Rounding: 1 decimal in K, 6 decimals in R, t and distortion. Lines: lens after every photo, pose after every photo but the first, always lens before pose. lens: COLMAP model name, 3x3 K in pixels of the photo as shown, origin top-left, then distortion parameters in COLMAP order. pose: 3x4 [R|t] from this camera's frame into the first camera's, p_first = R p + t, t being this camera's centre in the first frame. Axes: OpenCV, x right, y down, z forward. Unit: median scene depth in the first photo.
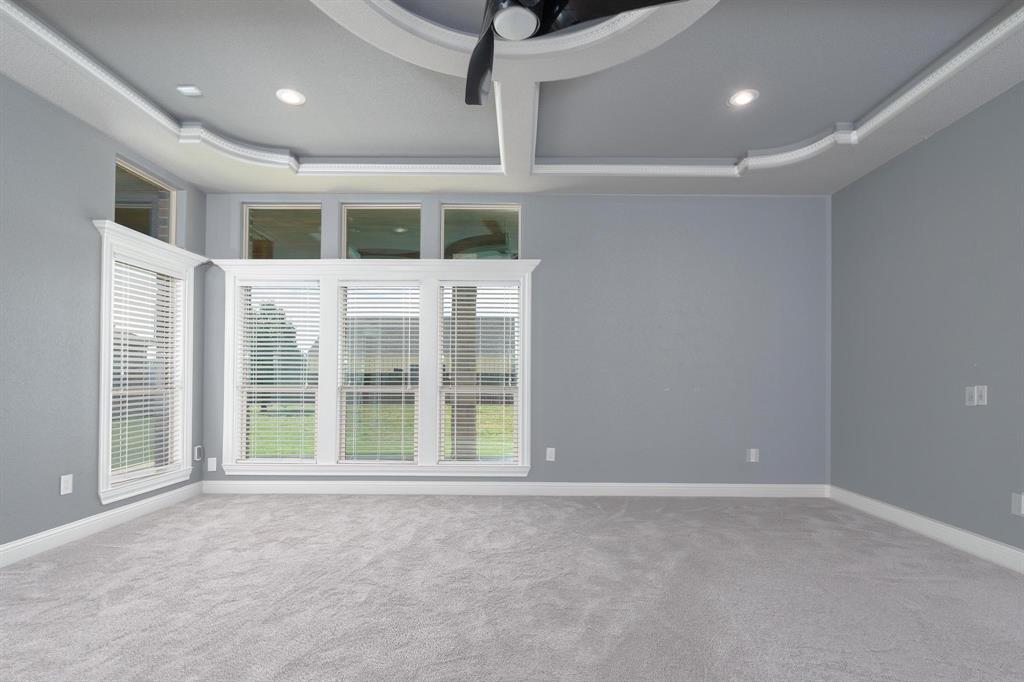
lens RADIAL K [[515.8, 0, 514.0], [0, 515.8, 377.6], [0, 0, 1]] dist [0.000952, 0.000016]
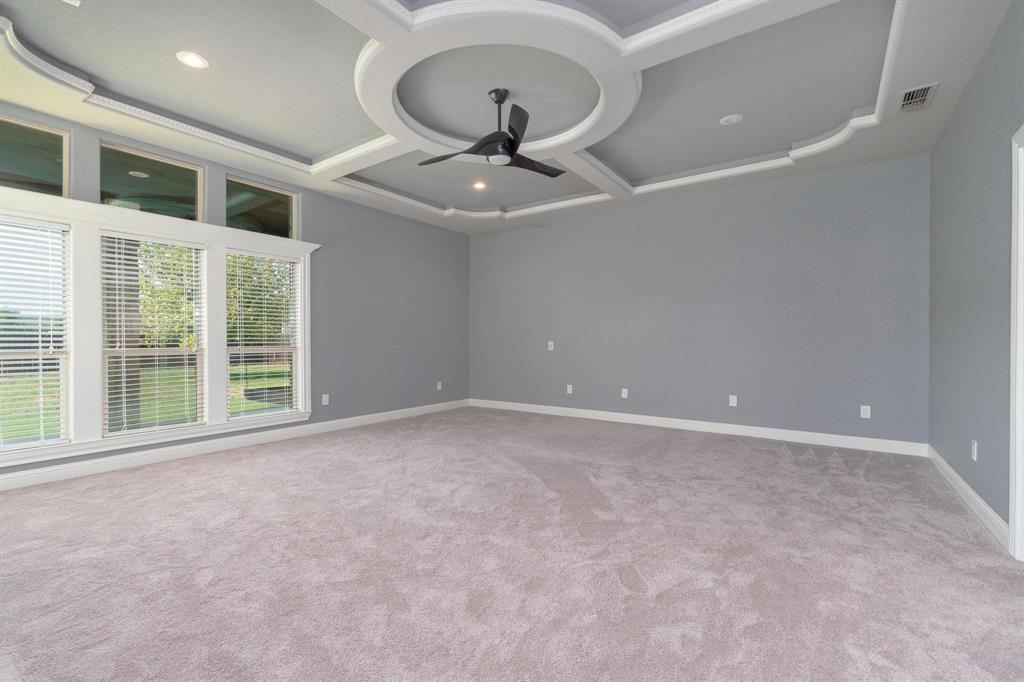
lens RADIAL K [[455.7, 0, 515.2], [0, 455.7, 346.5], [0, 0, 1]] dist [-0.006365, -0.000386]
pose [[0.570734, -0.017863, 0.820941, -0.572264], [0.002356, 0.999795, 0.020117, -0.002442], [-0.821131, -0.009547, 0.570659, -0.017674]]
